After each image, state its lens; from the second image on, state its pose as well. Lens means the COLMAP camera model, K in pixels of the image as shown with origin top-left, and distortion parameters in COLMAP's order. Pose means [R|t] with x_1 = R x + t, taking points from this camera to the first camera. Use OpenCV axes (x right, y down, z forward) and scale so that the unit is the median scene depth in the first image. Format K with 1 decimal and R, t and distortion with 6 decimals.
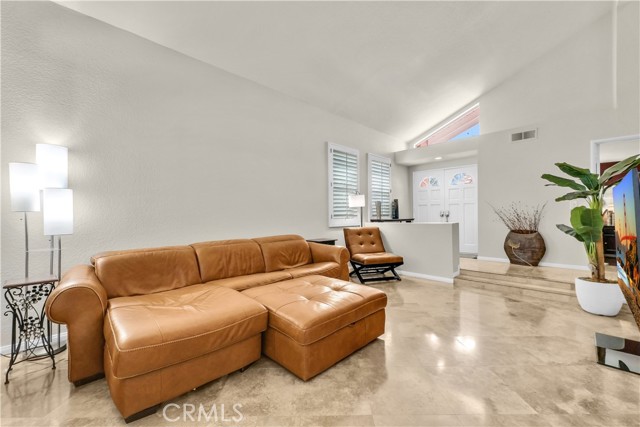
lens RADIAL K [[260.7, 0, 319.9], [0, 260.7, 216.1], [0, 0, 1]] dist [-0.001412, -0.000052]
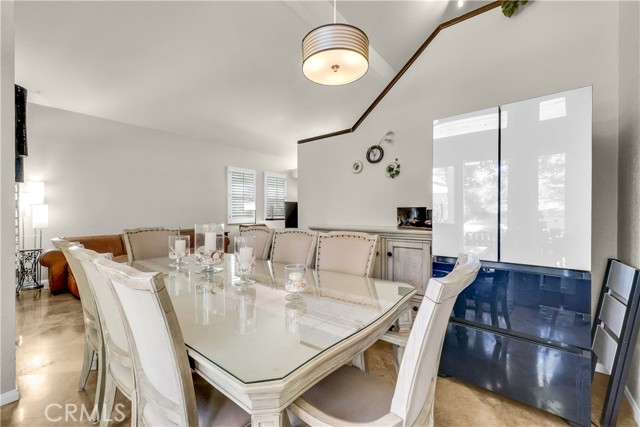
lens RADIAL K [[260.7, 0, 320.0], [0, 260.7, 209.5], [0, 0, 1]] dist [-0.001412, -0.000052]
pose [[0.994139, 0.002774, 0.108072, 0.383078], [-0.001319, 0.999908, -0.013525, -0.018921], [-0.108100, 0.013304, 0.994051, -0.513243]]
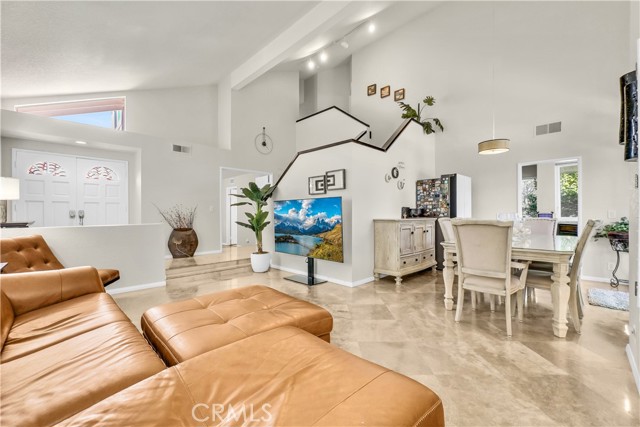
lens RADIAL K [[260.7, 0, 320.0], [0, 260.7, 213.3], [0, 0, 1]] dist [-0.001412, -0.000052]
pose [[-0.005193, 0.012480, 0.999909, -0.404252], [0.008875, 0.999883, -0.012434, 0.005586], [-0.999947, 0.008809, -0.005303, 0.371745]]
